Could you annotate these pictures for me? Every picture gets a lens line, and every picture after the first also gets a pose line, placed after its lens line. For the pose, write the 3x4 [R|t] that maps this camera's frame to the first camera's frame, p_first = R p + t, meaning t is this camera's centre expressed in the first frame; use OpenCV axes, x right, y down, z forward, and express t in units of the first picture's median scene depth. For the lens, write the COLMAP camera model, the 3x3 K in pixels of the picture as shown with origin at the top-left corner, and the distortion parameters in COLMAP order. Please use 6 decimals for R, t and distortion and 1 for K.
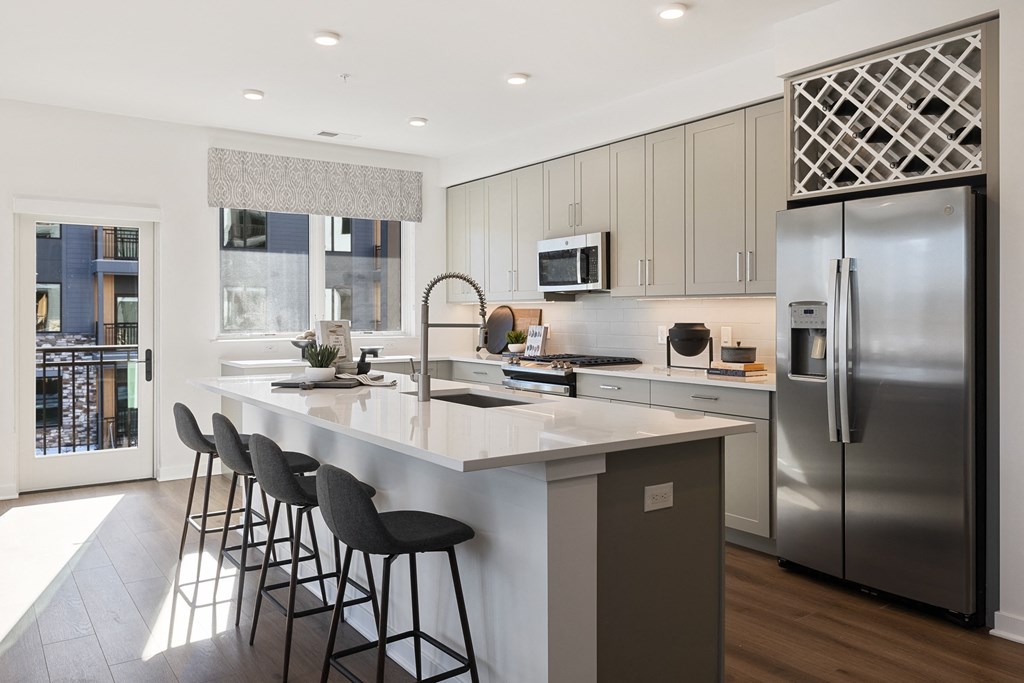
lens RADIAL K [[782.6, 0, 508.3], [0, 782.6, 332.6], [0, 0, 1]] dist [-0.014446, -0.002910]
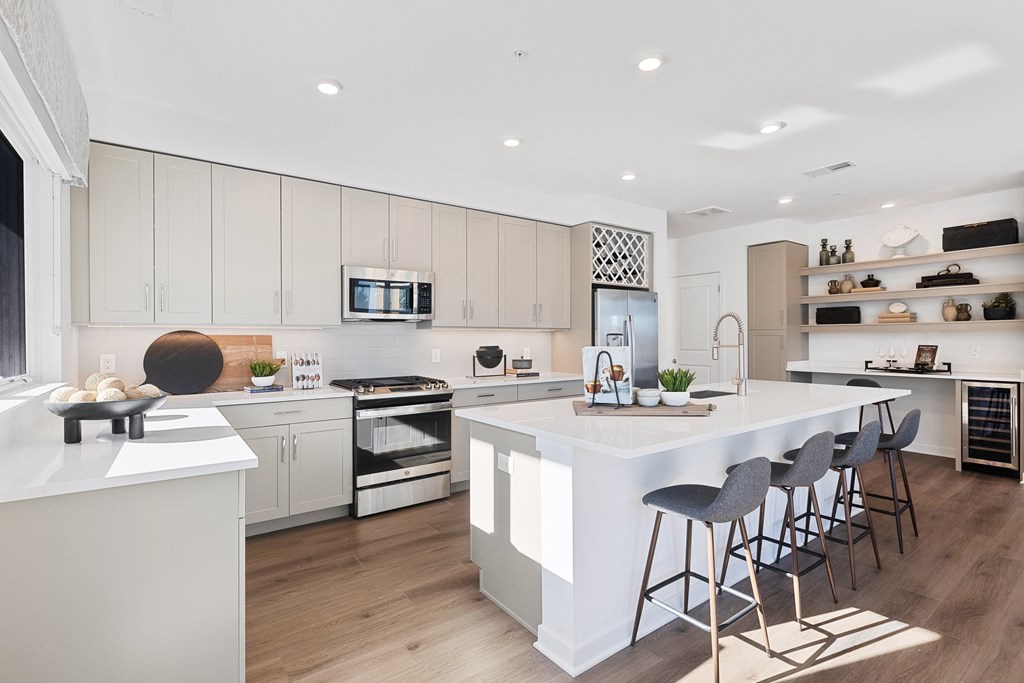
lens RADIAL K [[479.9, 0, 510.8], [0, 479.9, 345.6], [0, 0, 1]] dist [-0.003517, 0.000215]
pose [[-0.032680, -0.012538, 0.999387, -0.728519], [0.028096, 0.999515, 0.013458, -0.025317], [-0.999071, 0.028518, -0.032312, 1.042864]]
